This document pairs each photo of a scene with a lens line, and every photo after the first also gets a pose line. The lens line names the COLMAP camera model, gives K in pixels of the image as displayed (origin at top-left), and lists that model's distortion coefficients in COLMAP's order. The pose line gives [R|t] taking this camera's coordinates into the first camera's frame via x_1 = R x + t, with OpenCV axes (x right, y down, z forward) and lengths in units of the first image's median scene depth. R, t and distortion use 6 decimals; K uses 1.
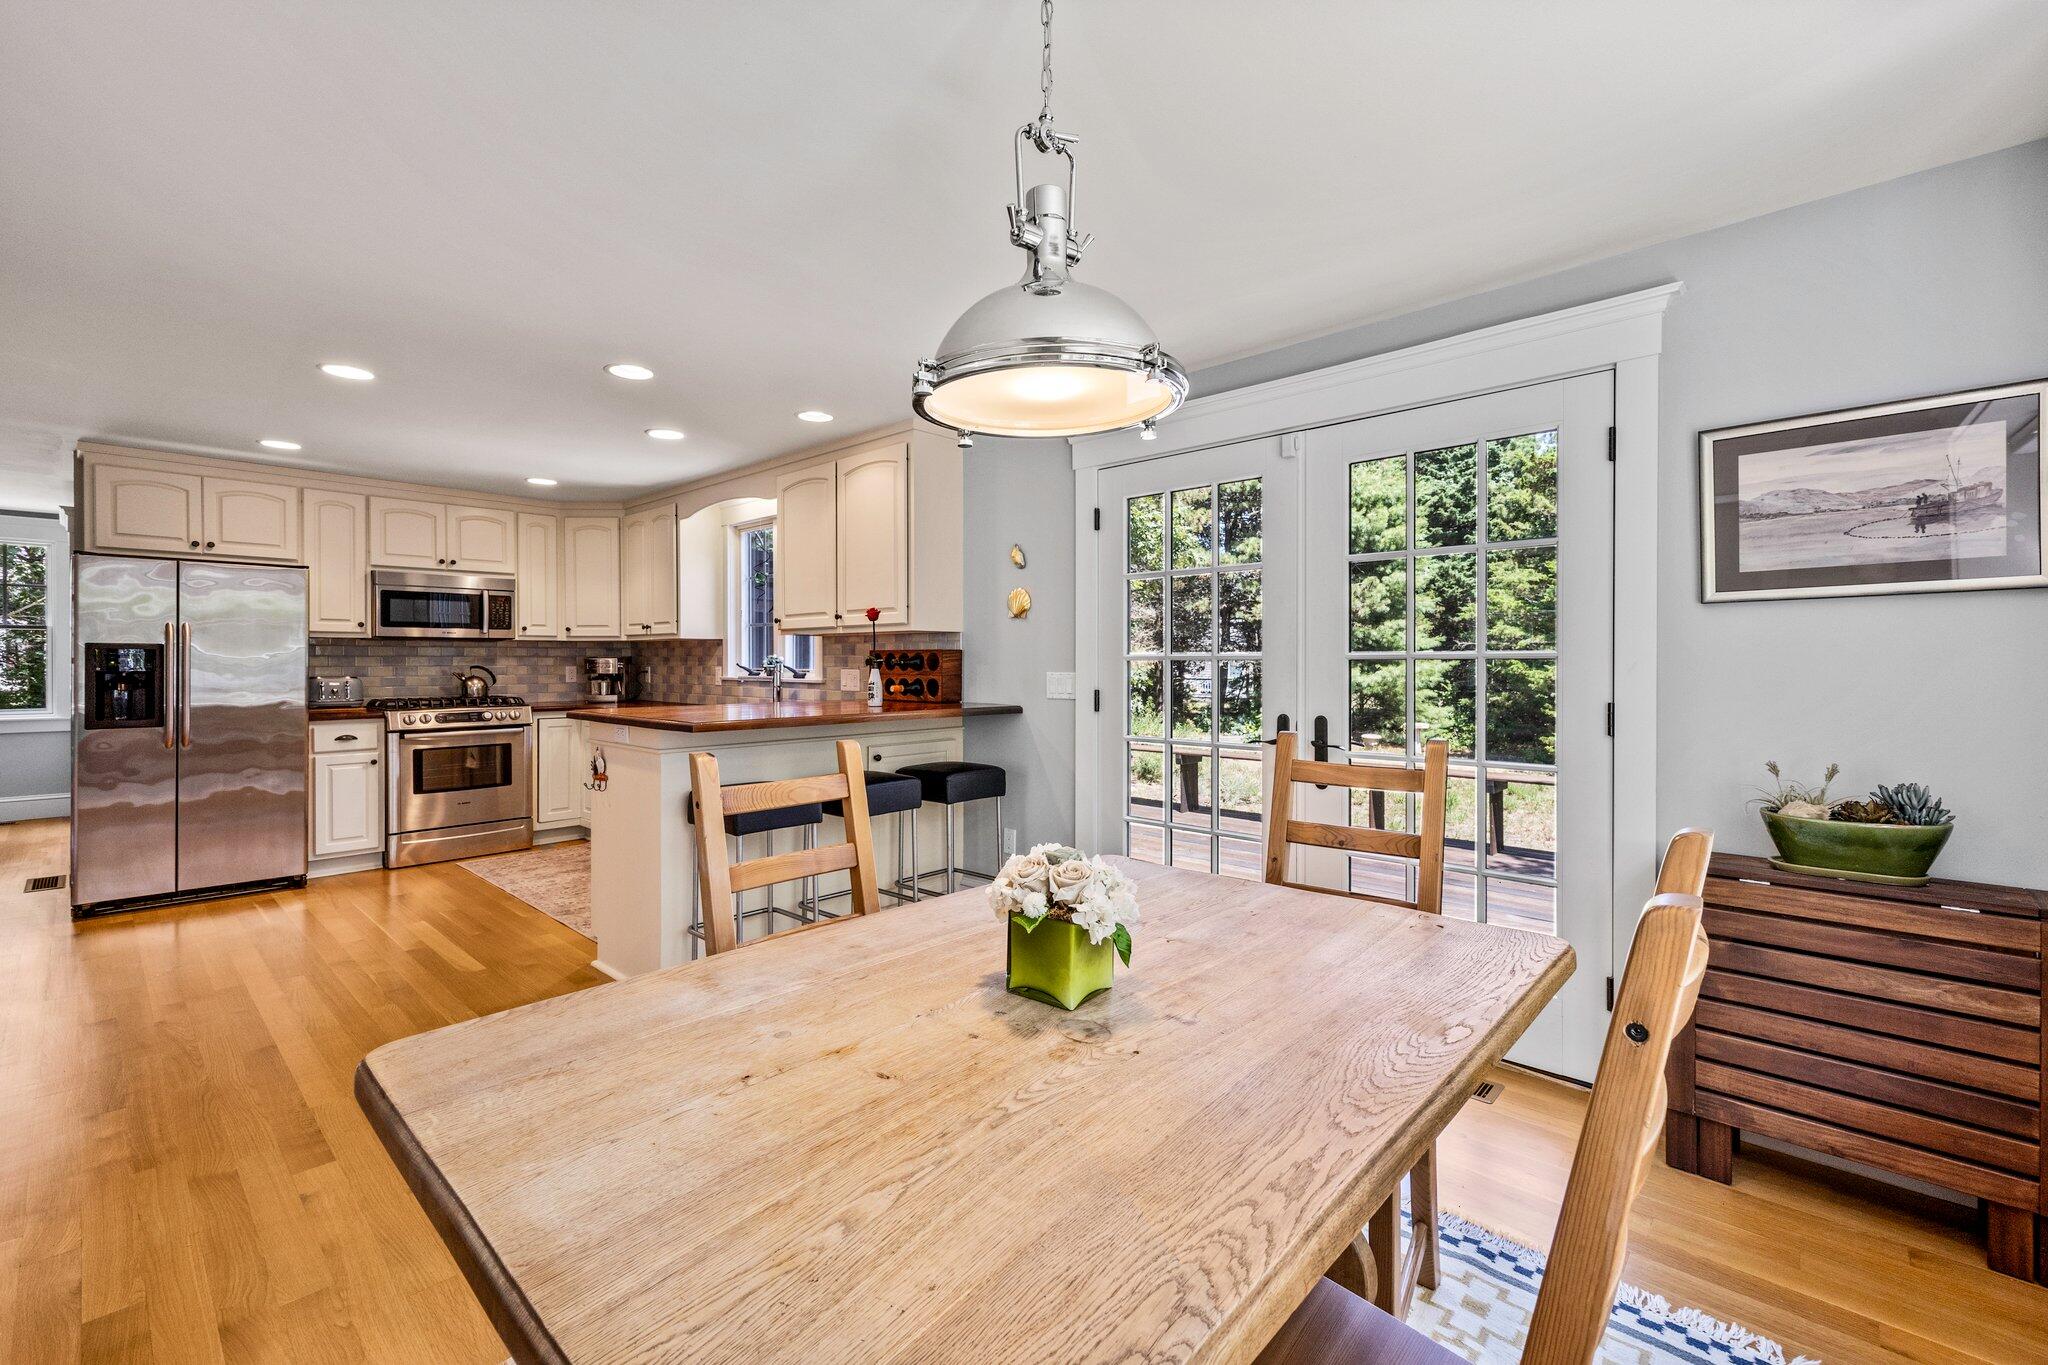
lens RADIAL K [[865.0, 0, 975.4], [0, 865.0, 665.9], [0, 0, 1]] dist [0.000447, -0.000873]
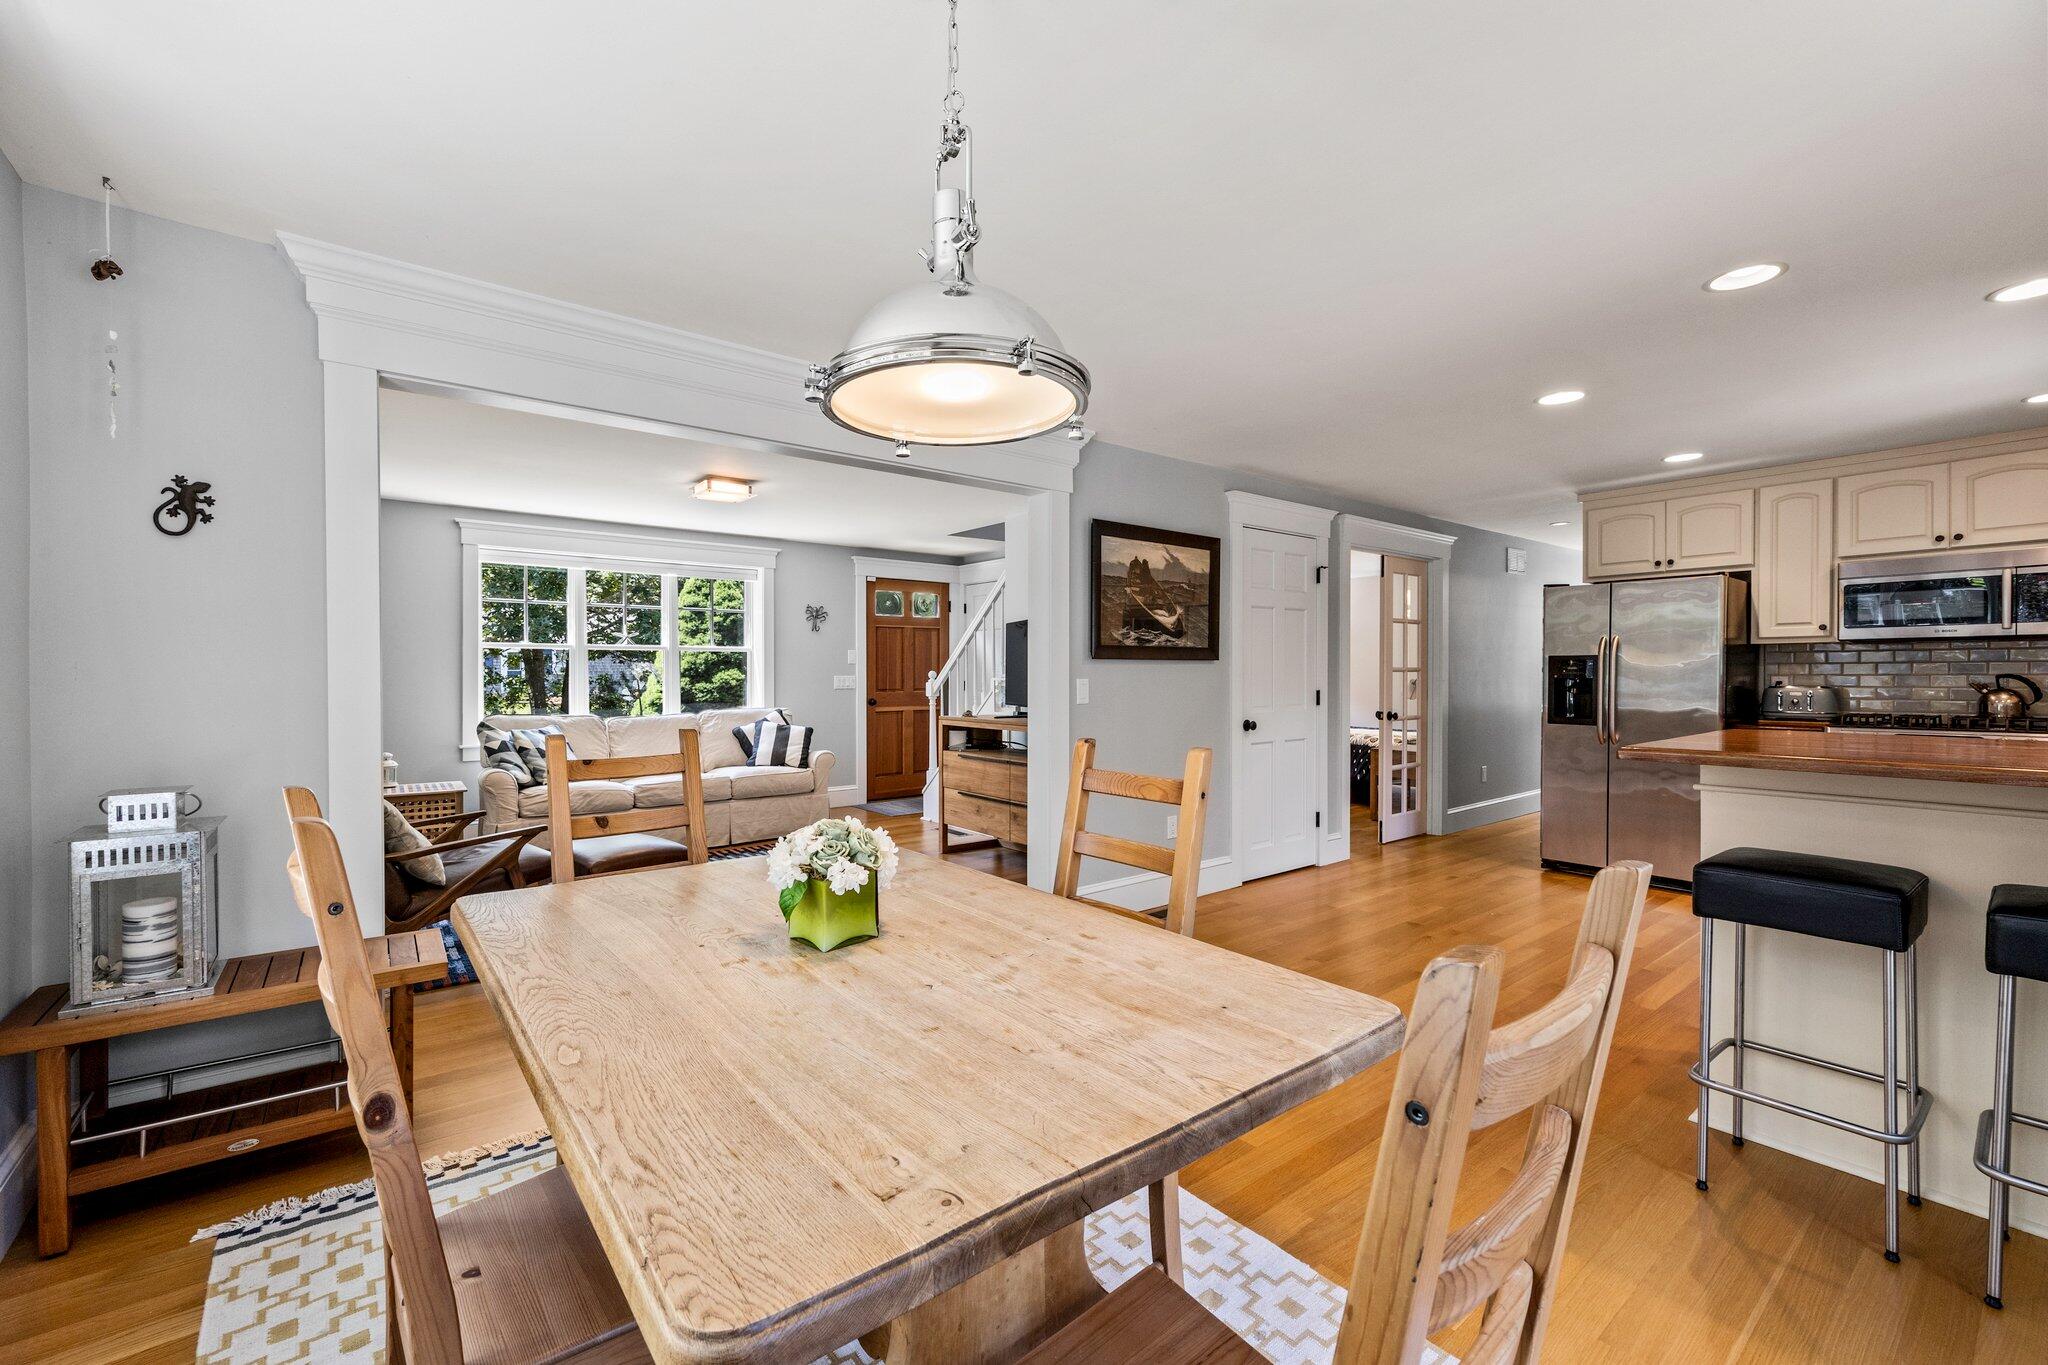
lens RADIAL K [[865.0, 0, 1021.9], [0, 865.0, 684.7], [0, 0, 1]] dist [0.000447, -0.000873]
pose [[-0.122948, 0.012039, -0.992340, 0.273859], [-0.002429, 0.999920, 0.012432, 0.002140], [0.992410, 0.003939, -0.122909, 0.308437]]
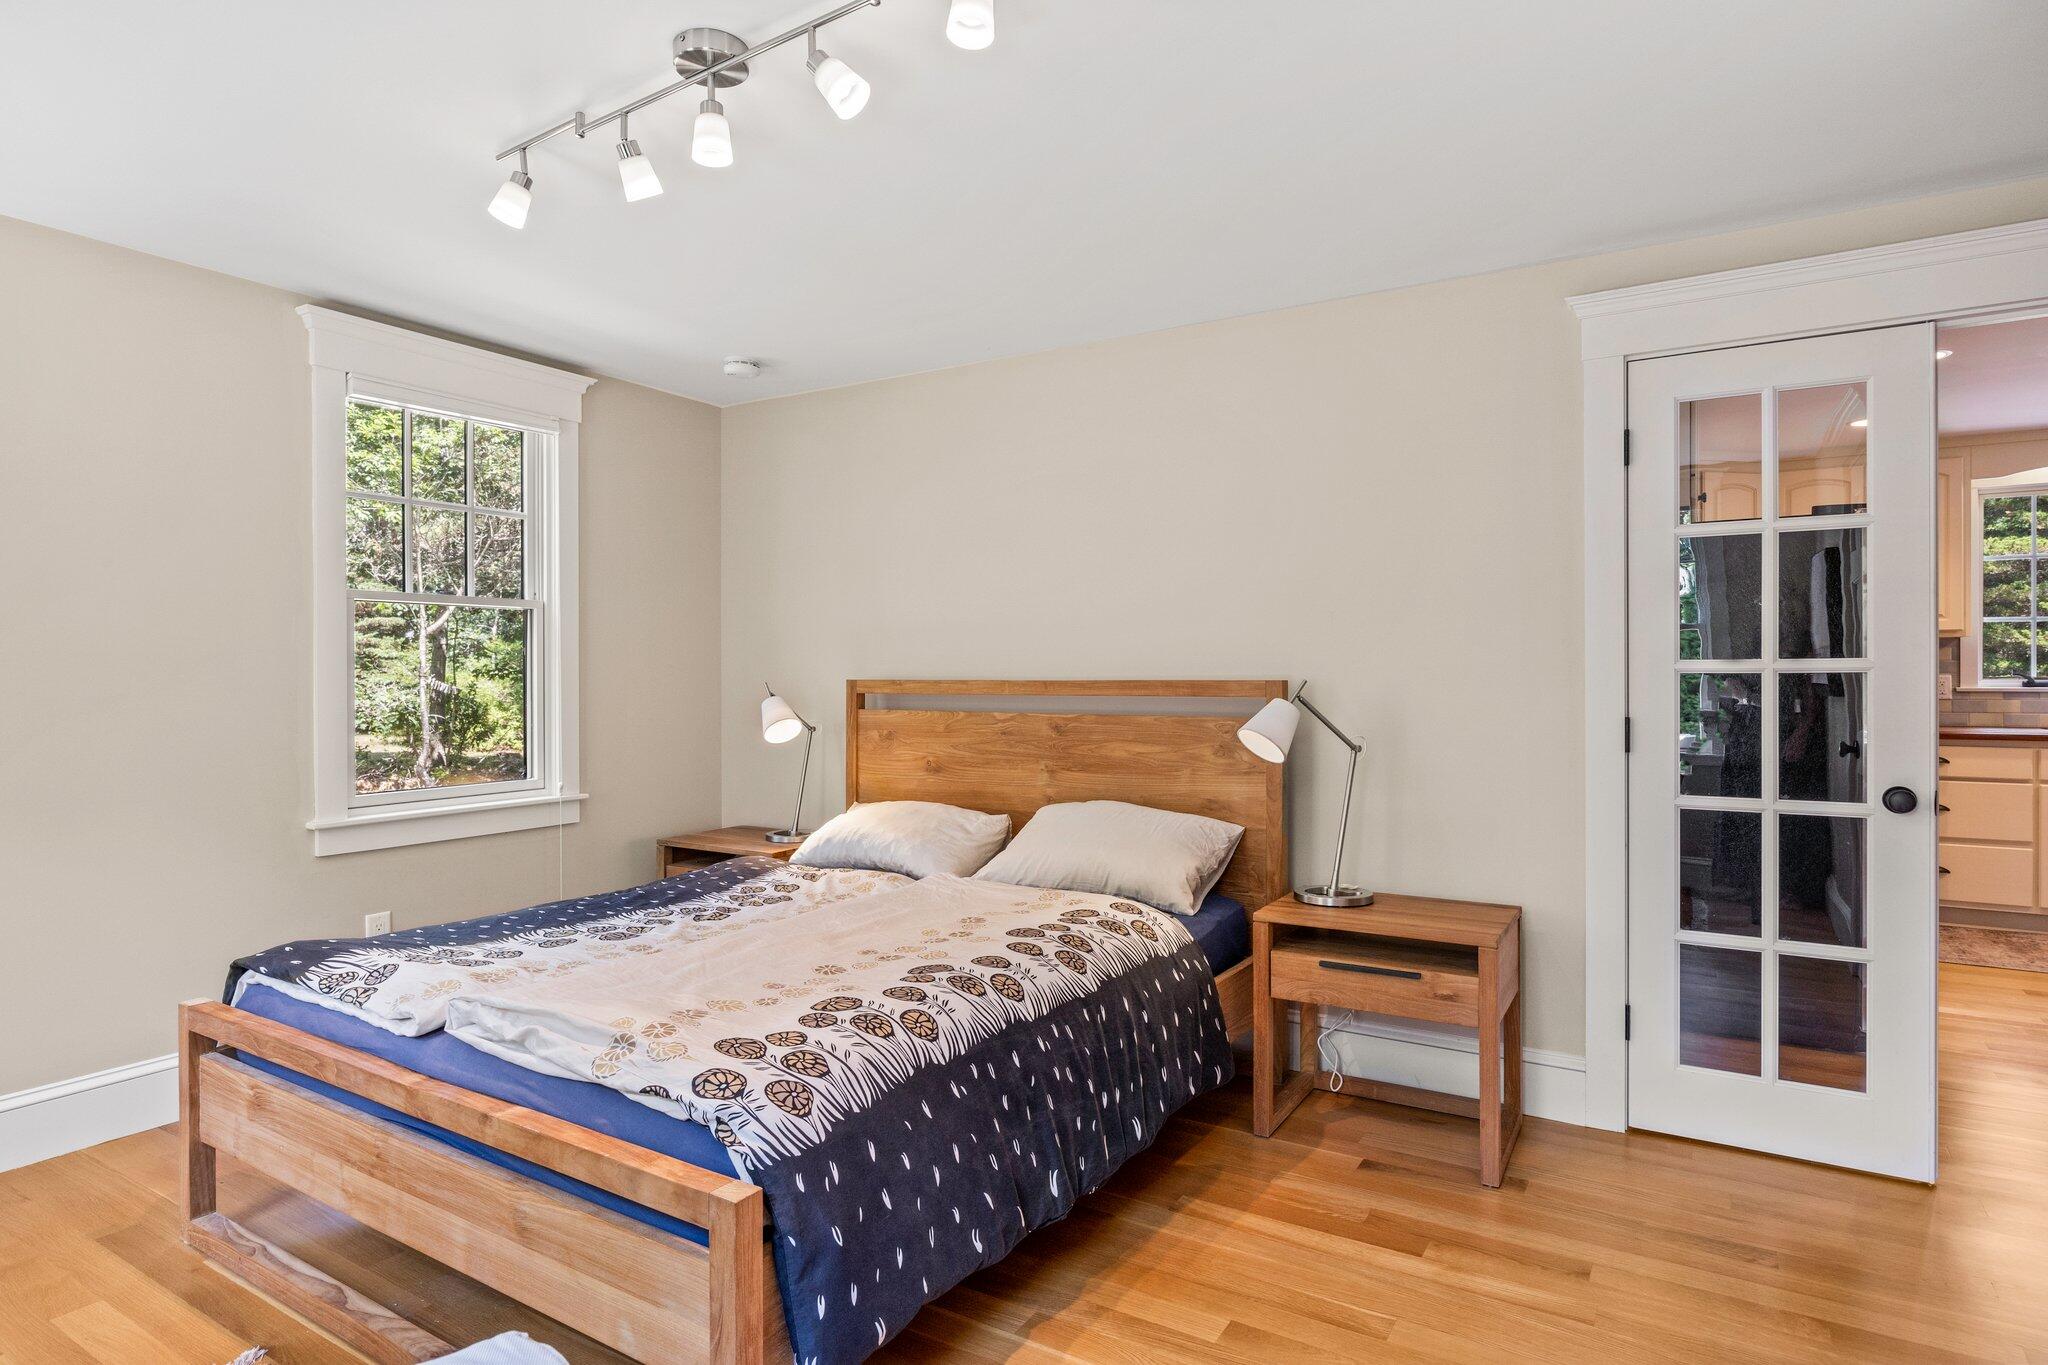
lens RADIAL K [[1133.7, 0, 1019.0], [0, 1133.7, 677.1], [0, 0, 1]] dist [-0.000610, -0.001982]
pose [[0.972447, -0.006646, 0.233029, -1.485148], [0.007376, 0.999970, -0.002261, -0.000483], [-0.233008, 0.003918, 0.972467, 0.260840]]
